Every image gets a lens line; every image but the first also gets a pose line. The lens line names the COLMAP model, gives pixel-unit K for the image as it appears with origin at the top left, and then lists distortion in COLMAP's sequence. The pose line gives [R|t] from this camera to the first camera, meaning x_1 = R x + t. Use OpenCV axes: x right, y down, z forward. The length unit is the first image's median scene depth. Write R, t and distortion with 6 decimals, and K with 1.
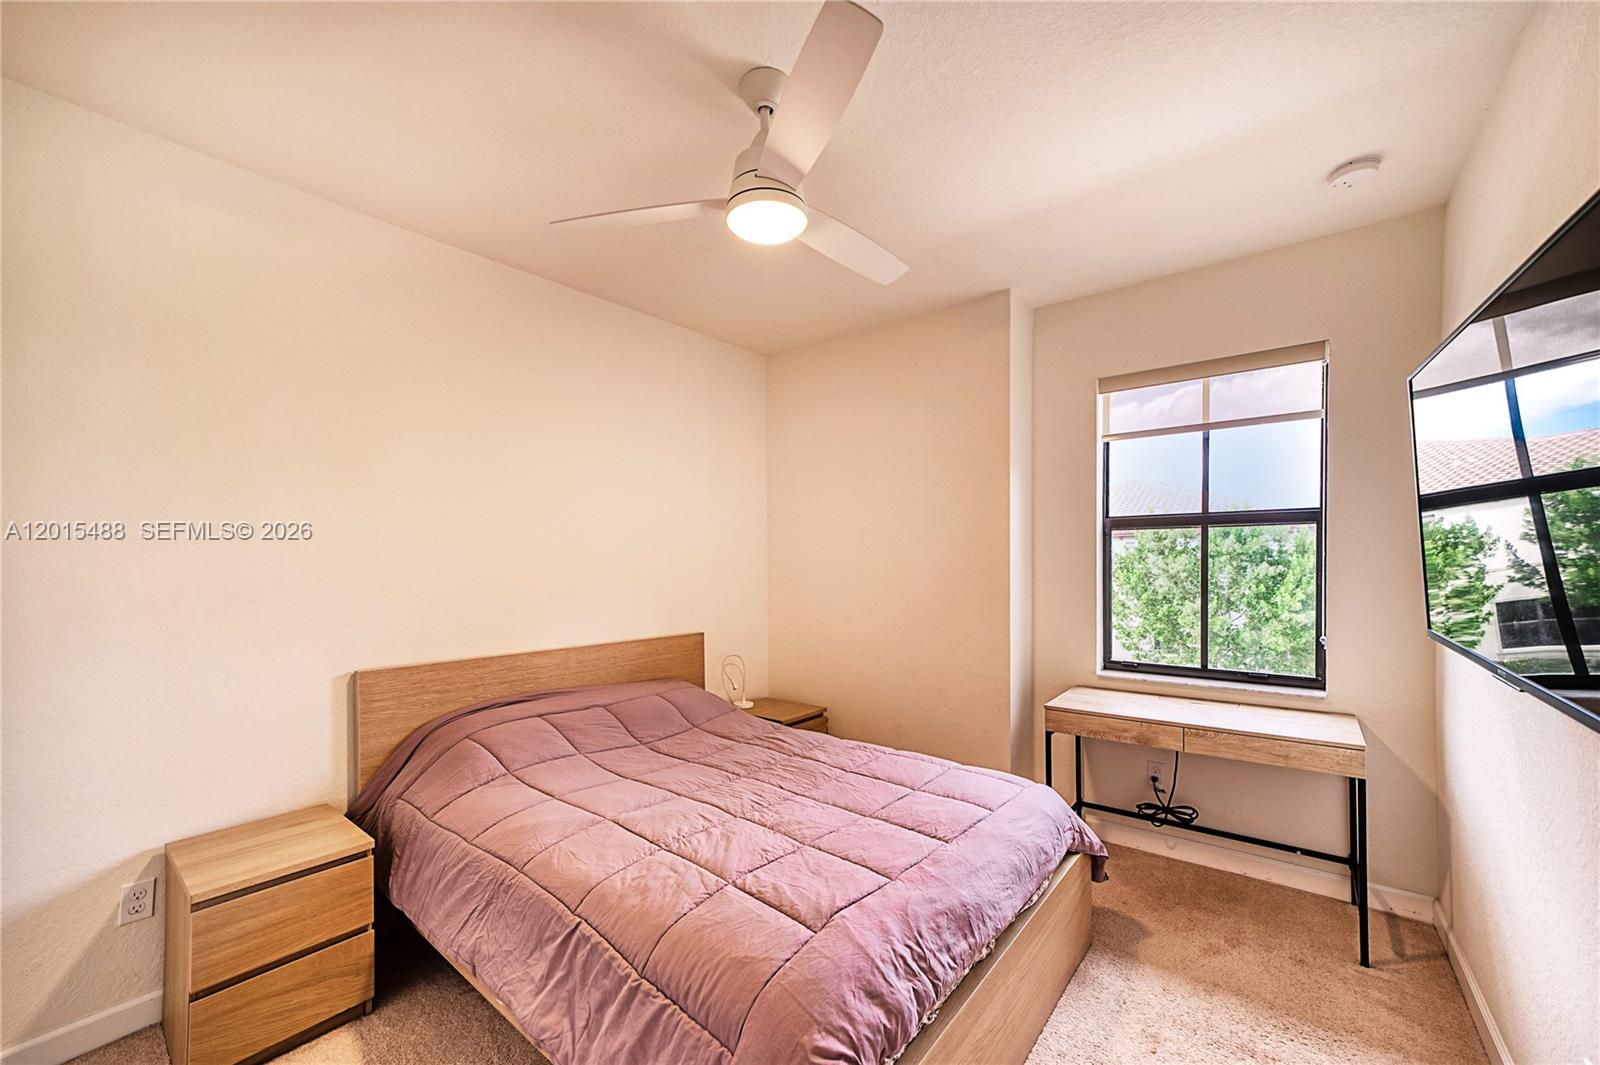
lens RADIAL K [[617.9, 0, 800.3], [0, 617.9, 563.8], [0, 0, 1]] dist [0.000721, 0.000051]
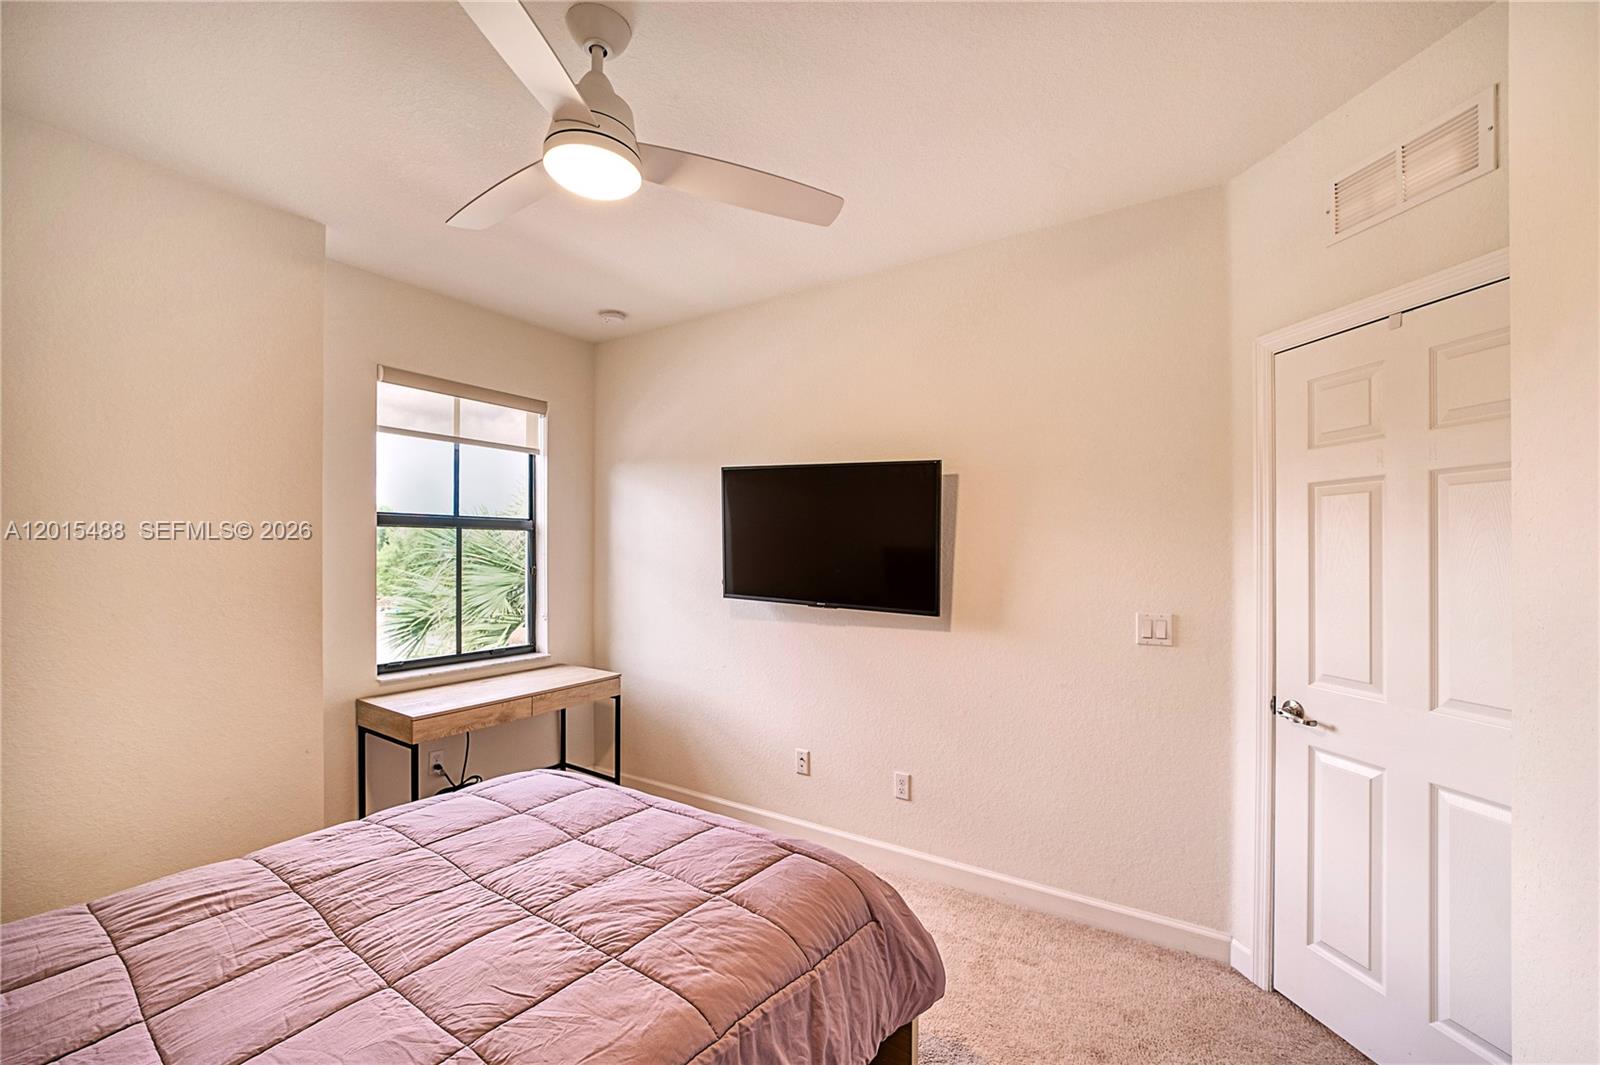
lens RADIAL K [[636.9, 0, 800.0], [0, 636.9, 532.5], [0, 0, 1]] dist [0.000230, 0.000048]
pose [[-0.075510, 0.041193, 0.996294, -0.627086], [0.005247, 0.999149, -0.040914, -0.001376], [-0.997131, 0.002138, -0.075661, 0.530433]]
